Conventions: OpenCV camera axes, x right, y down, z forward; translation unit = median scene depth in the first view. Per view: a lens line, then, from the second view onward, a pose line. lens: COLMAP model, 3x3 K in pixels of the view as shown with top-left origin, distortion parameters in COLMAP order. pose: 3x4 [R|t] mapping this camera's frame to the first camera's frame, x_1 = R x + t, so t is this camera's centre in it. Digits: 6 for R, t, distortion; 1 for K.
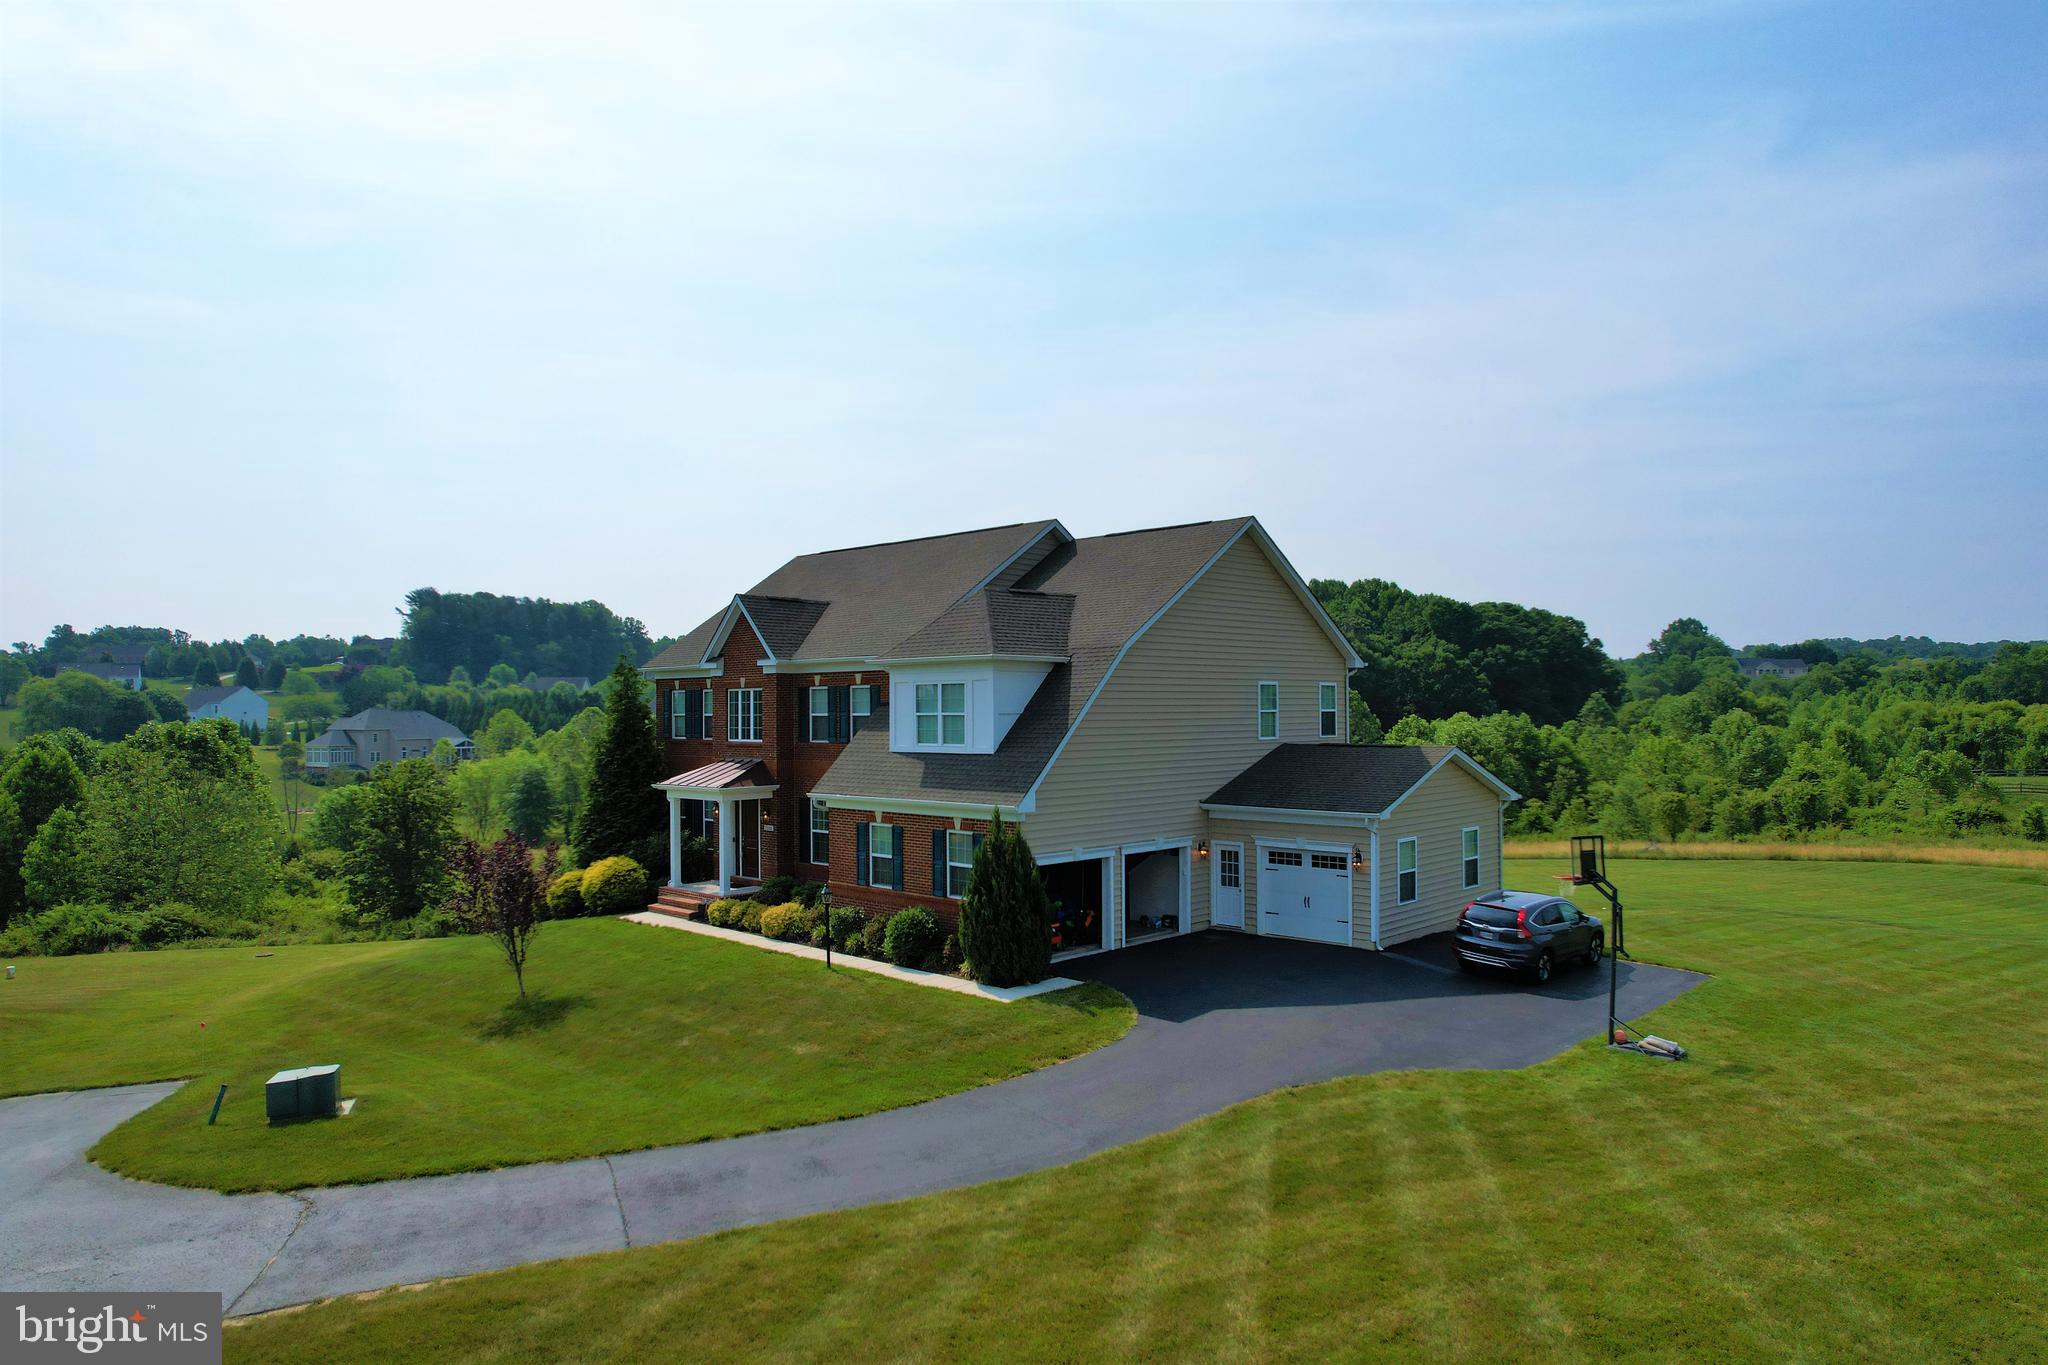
lens RADIAL K [[1301.3, 0, 1042.0], [0, 1301.3, 687.2], [0, 0, 1]] dist [-0.069107, 0.061832]
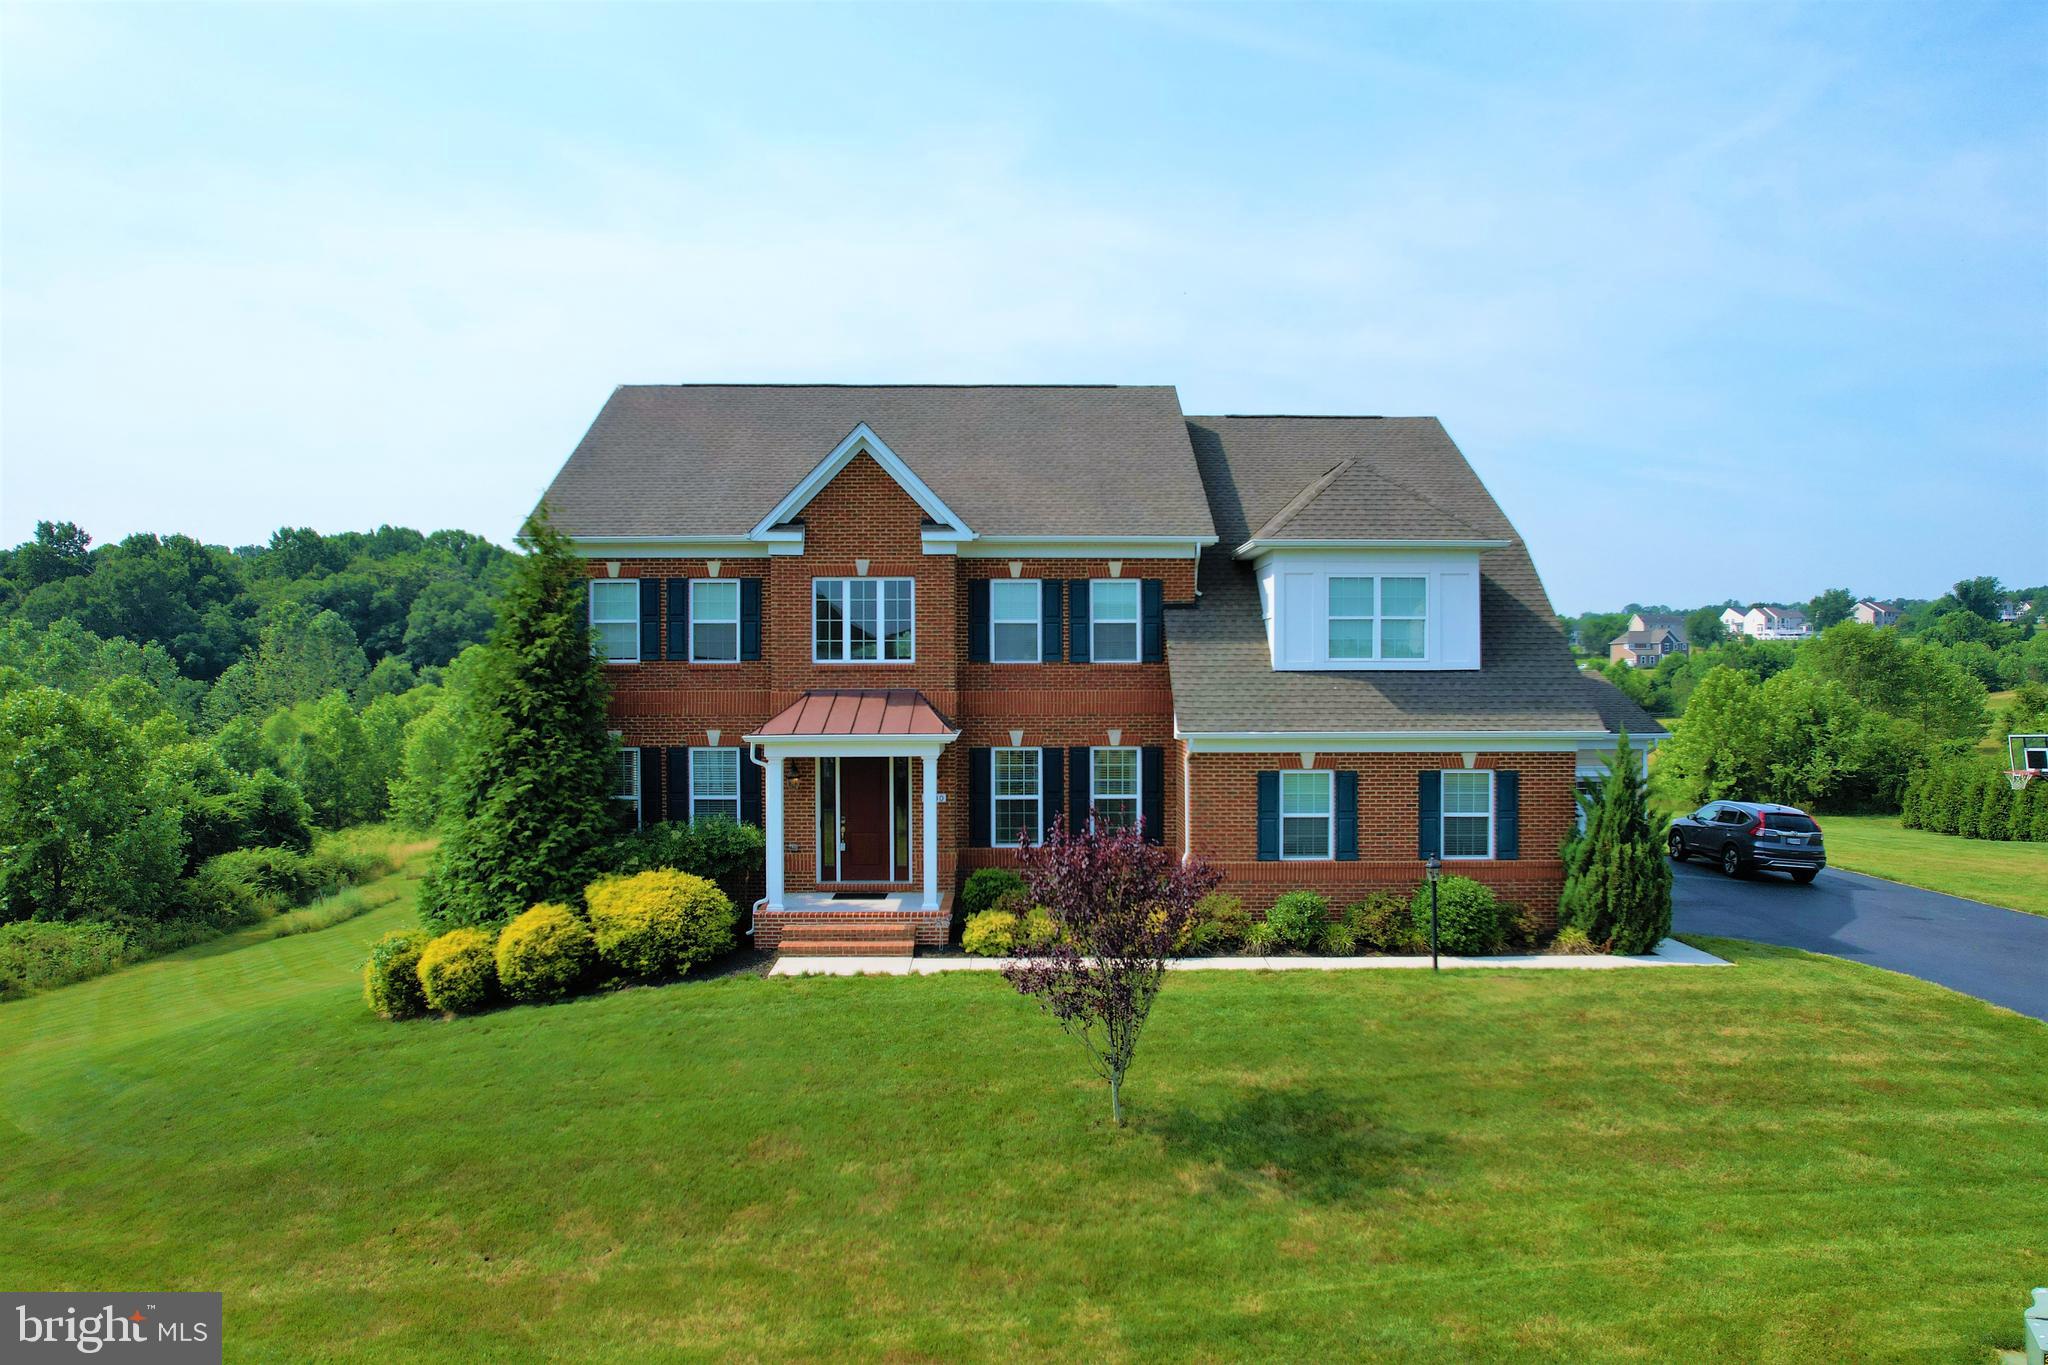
lens RADIAL K [[1301.3, 0, 1042.0], [0, 1301.3, 687.2], [0, 0, 1]] dist [-0.069107, 0.061832]
pose [[0.707047, 0.000023, 0.707166, -0.645247], [-0.015093, 0.999773, 0.015058, 0.045469], [-0.707005, -0.021320, 0.706887, 0.533337]]
